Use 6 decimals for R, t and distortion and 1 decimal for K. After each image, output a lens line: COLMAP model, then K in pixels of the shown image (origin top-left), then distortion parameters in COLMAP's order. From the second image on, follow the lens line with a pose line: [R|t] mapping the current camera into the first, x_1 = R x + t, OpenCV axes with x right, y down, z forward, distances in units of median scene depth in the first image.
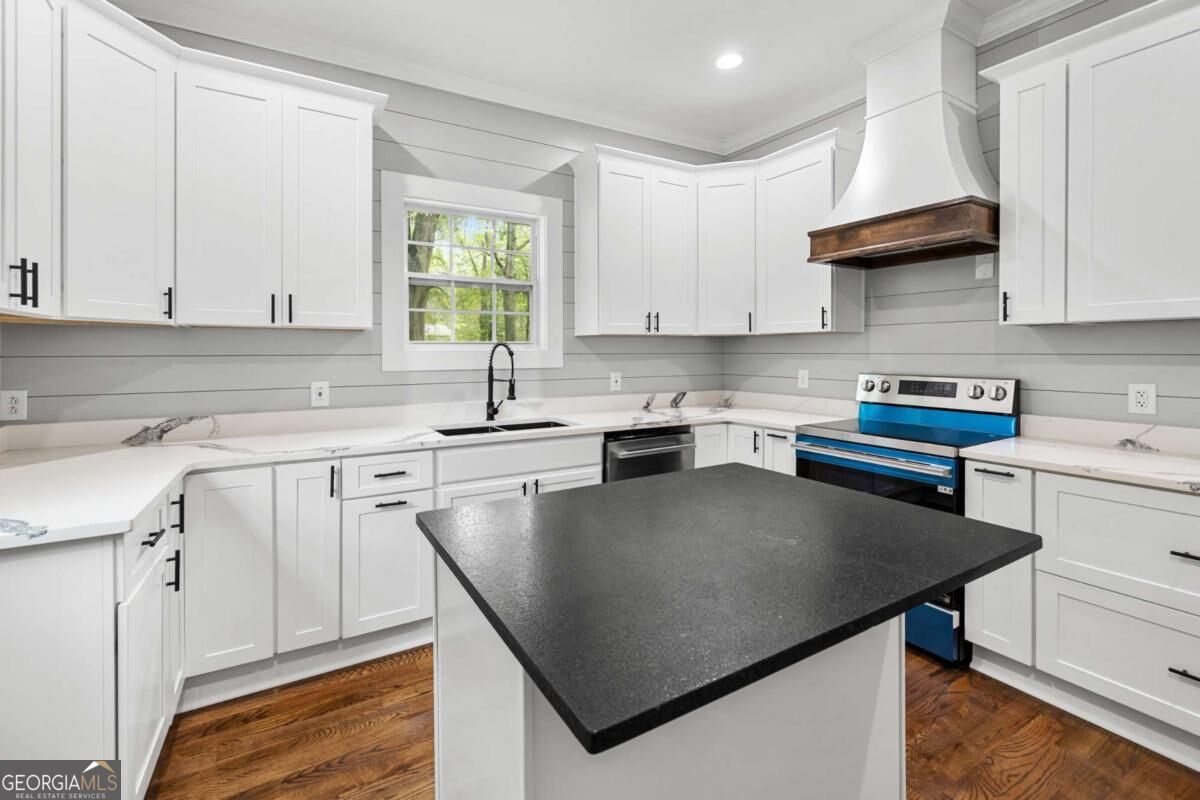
lens RADIAL K [[515.6, 0, 599.7], [0, 515.6, 349.1], [0, 0, 1]] dist [0.001339, 0.000232]
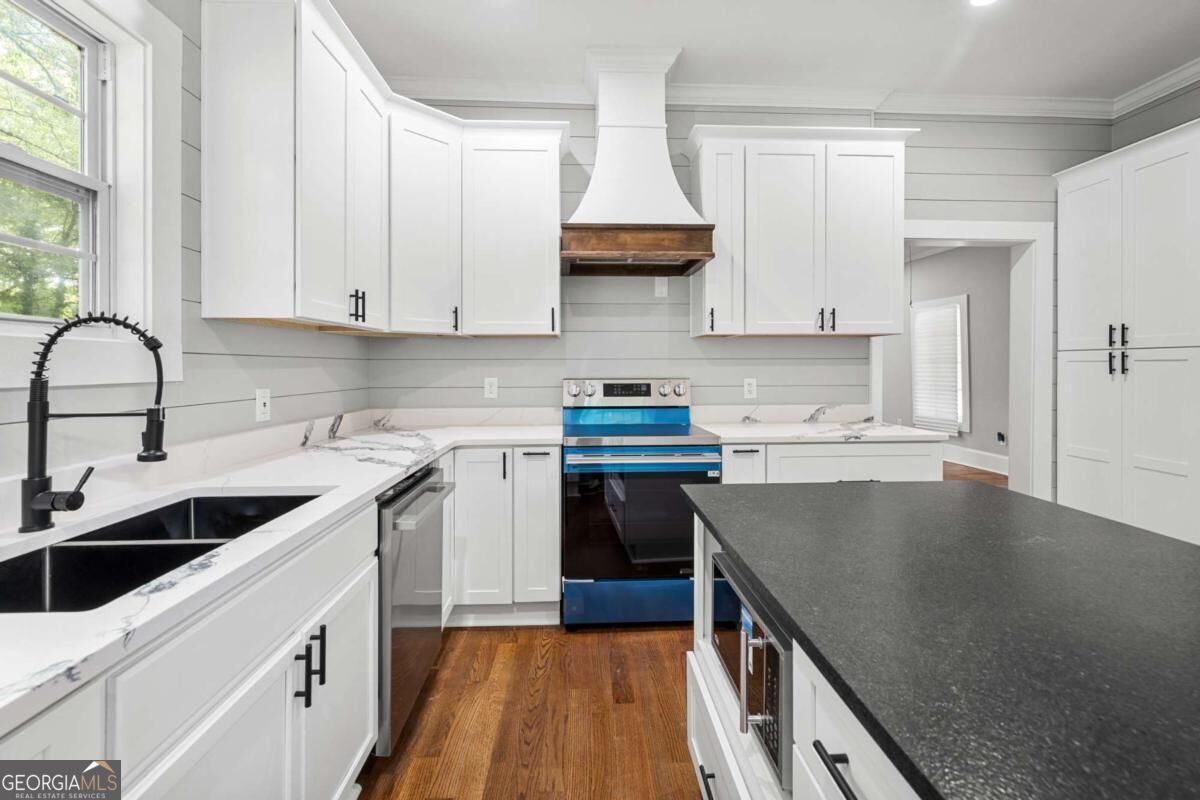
lens RADIAL K [[508.4, 0, 580.1], [0, 508.4, 363.9], [0, 0, 1]] dist [-0.002241, -0.000107]
pose [[0.494273, 0.005130, 0.869292, -0.339482], [-0.001637, 0.999986, -0.004970, 0.024264], [-0.869305, 0.001034, 0.494275, 0.506436]]
